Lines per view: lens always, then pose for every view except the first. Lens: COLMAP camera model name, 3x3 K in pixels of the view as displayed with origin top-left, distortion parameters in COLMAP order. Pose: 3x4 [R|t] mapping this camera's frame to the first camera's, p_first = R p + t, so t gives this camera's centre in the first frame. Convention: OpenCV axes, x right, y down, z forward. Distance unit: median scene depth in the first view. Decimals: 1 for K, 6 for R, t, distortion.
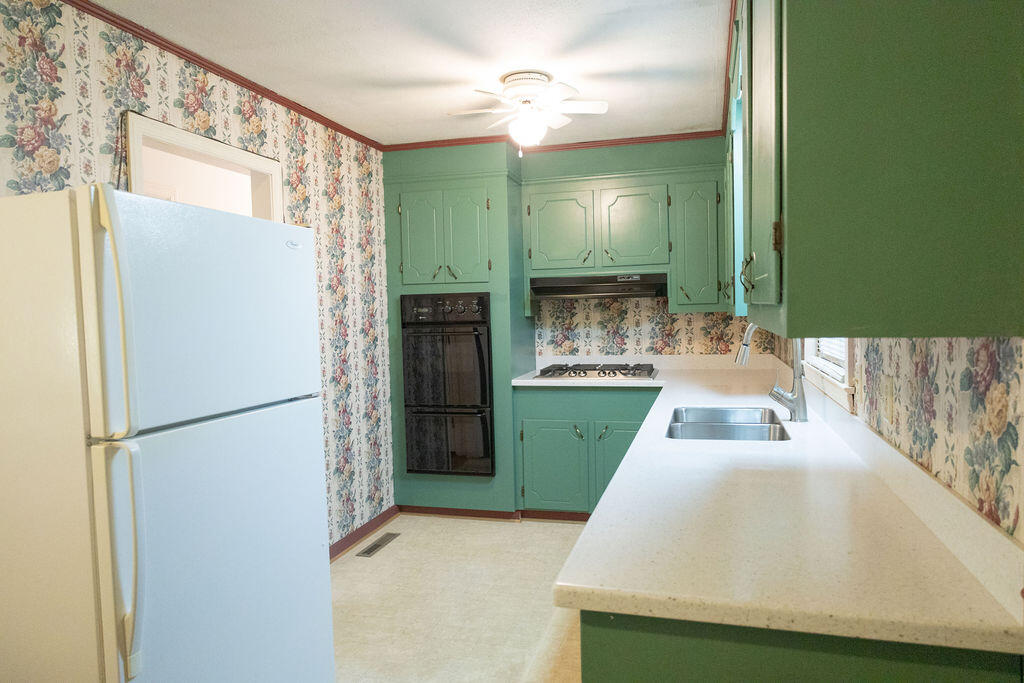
lens RADIAL K [[658.1, 0, 517.6], [0, 658.1, 342.5], [0, 0, 1]] dist [-0.007005, 0.006117]
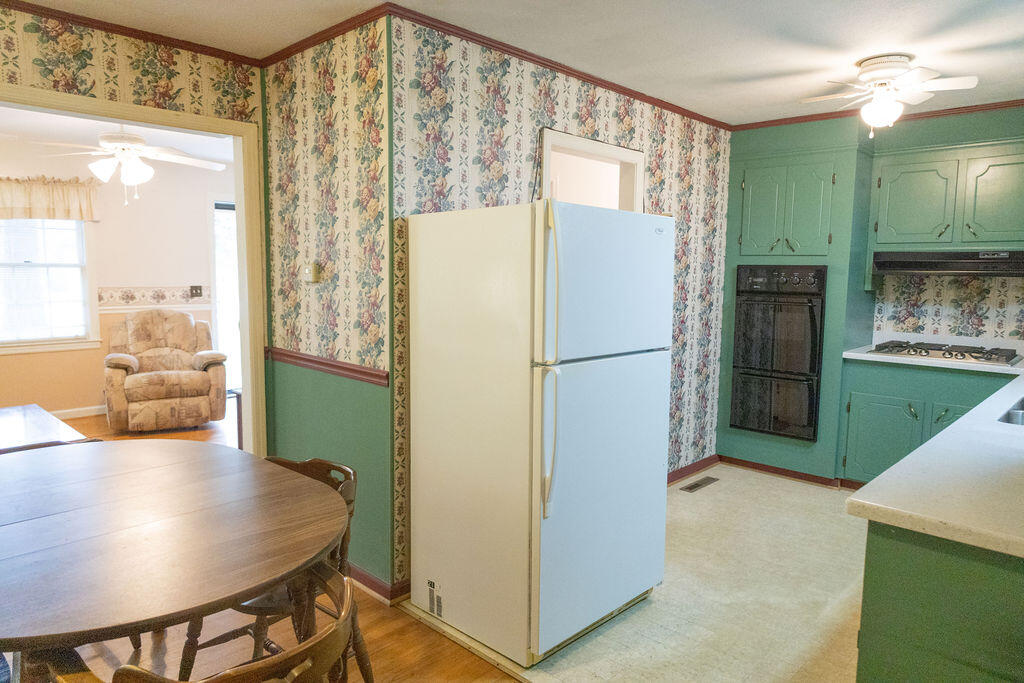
lens RADIAL K [[658.1, 0, 517.6], [0, 658.1, 342.5], [0, 0, 1]] dist [-0.007005, 0.006117]
pose [[0.883579, 0.087705, -0.459996, 0.013071], [-0.058767, 0.995306, 0.076887, -0.007309], [0.464580, -0.040903, 0.884586, -0.144488]]
